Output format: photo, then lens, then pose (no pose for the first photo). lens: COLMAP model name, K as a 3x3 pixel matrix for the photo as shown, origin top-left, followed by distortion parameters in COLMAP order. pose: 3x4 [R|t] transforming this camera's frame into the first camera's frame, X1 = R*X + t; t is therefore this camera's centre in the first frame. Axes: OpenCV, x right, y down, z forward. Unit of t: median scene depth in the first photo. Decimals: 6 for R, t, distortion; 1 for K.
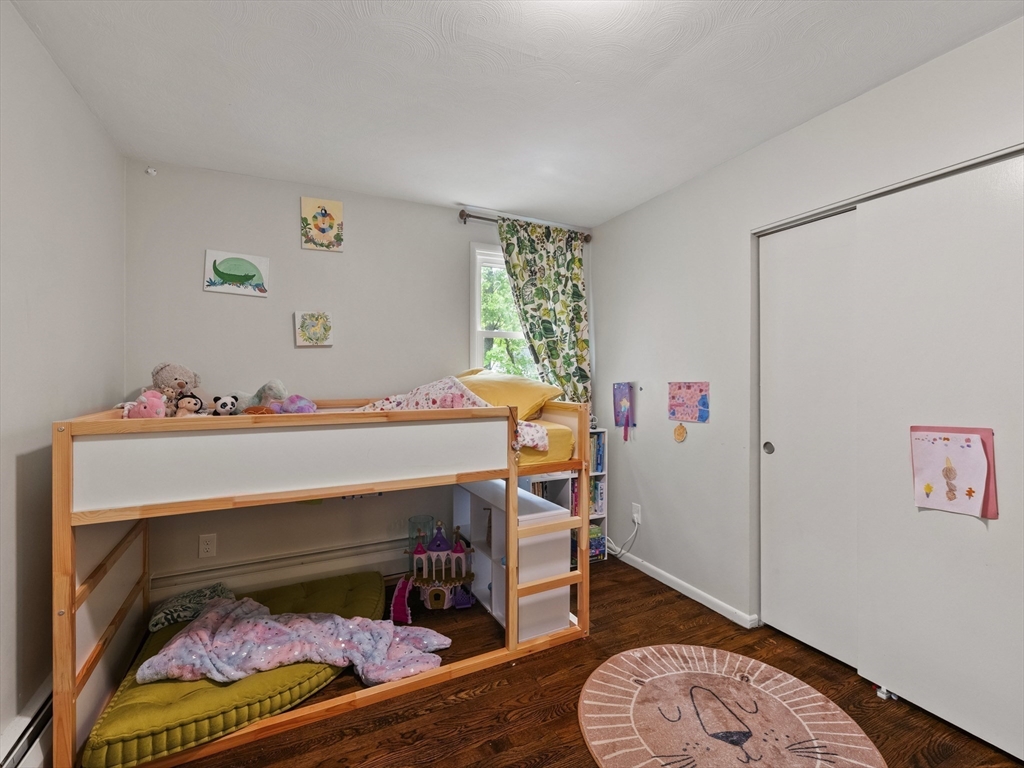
lens RADIAL K [[471.1, 0, 512.9], [0, 471.1, 378.7], [0, 0, 1]] dist [-0.001116, -0.000828]
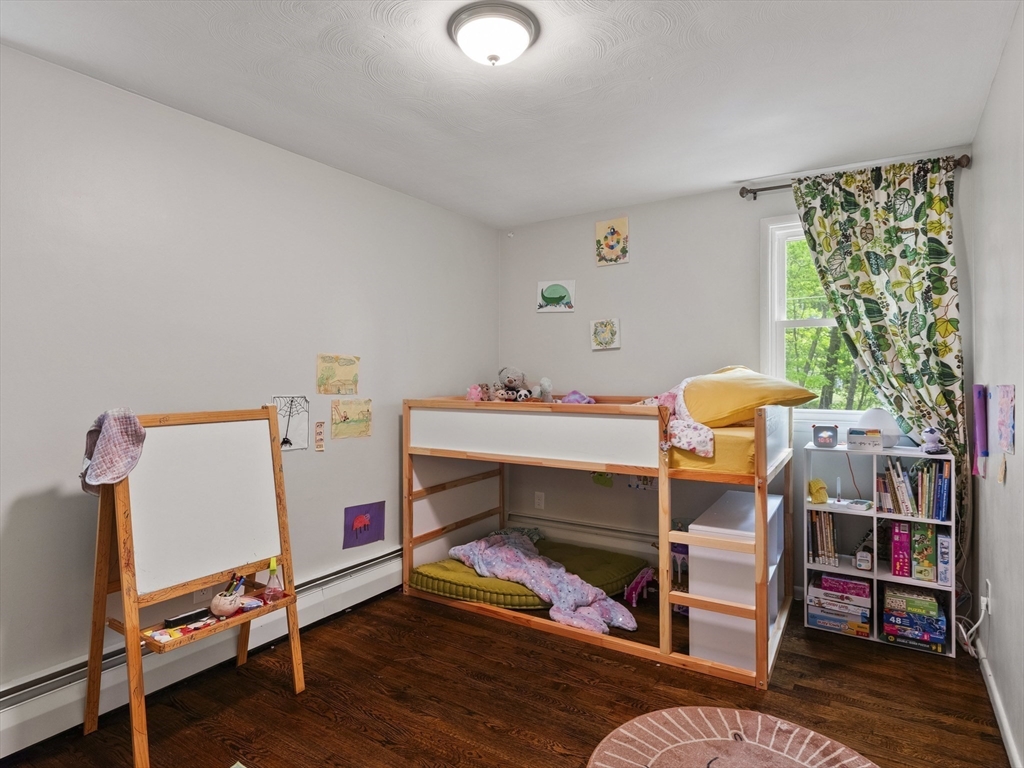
lens RADIAL K [[568.8, 0, 514.3], [0, 568.8, 381.5], [0, 0, 1]] dist [0.001975, -0.001517]
pose [[0.512608, 0.008866, -0.858577, 0.653622], [-0.003560, 0.999960, 0.008201, -0.000801], [0.858616, -0.001147, 0.512619, 0.091881]]
